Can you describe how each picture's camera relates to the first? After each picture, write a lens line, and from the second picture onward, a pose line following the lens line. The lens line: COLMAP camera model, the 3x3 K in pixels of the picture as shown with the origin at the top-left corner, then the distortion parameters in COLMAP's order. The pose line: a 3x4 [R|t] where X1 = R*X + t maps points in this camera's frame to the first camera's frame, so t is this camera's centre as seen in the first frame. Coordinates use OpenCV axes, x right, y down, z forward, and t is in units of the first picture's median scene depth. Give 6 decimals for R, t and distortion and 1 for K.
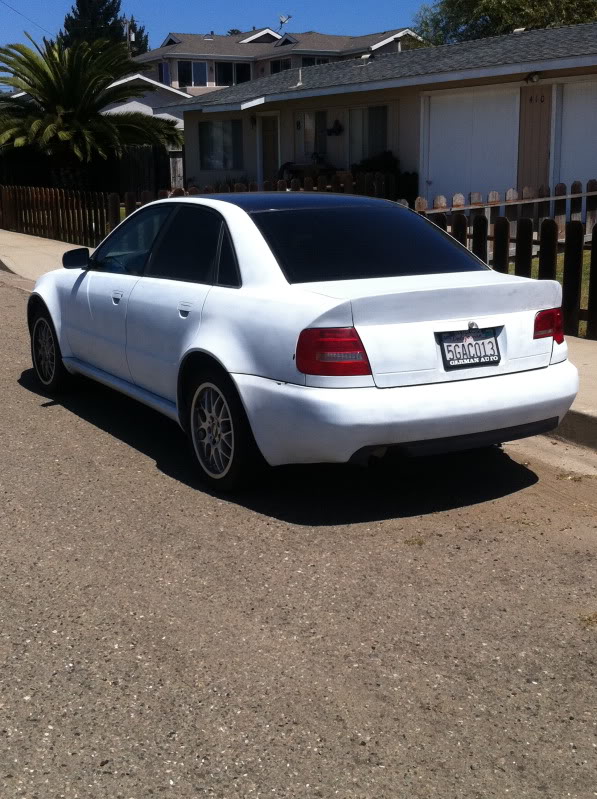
lens RADIAL K [[1016.6, 0, 298.5], [0, 1016.6, 399.5], [0, 0, 1]] dist [0.130295, -0.337471]
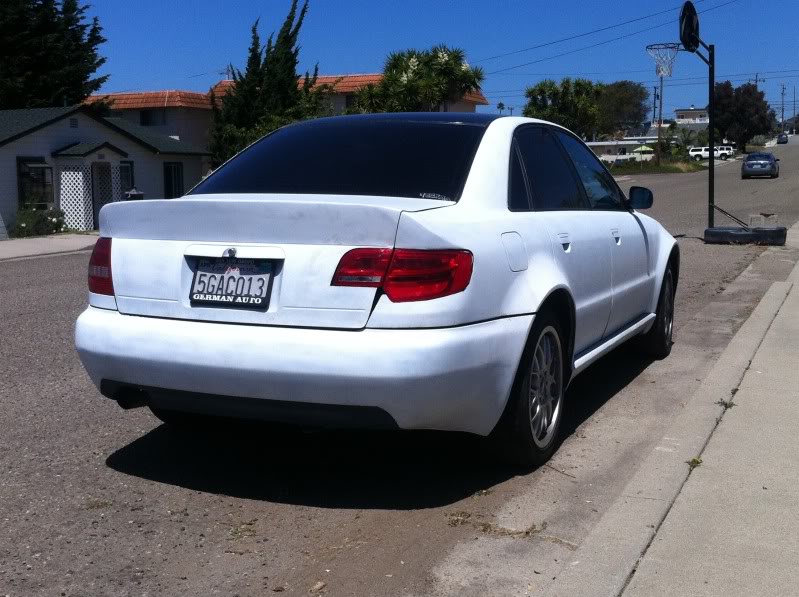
lens RADIAL K [[1016.6, 0, 406.6], [0, 1016.6, 300.1], [0, 0, 1]] dist [0.130295, -0.337471]
pose [[0.573774, 0.097240, -0.813221, 0.847213], [-0.184138, 0.982822, -0.012400, -0.051225], [0.798046, 0.156860, 0.581823, 0.649340]]
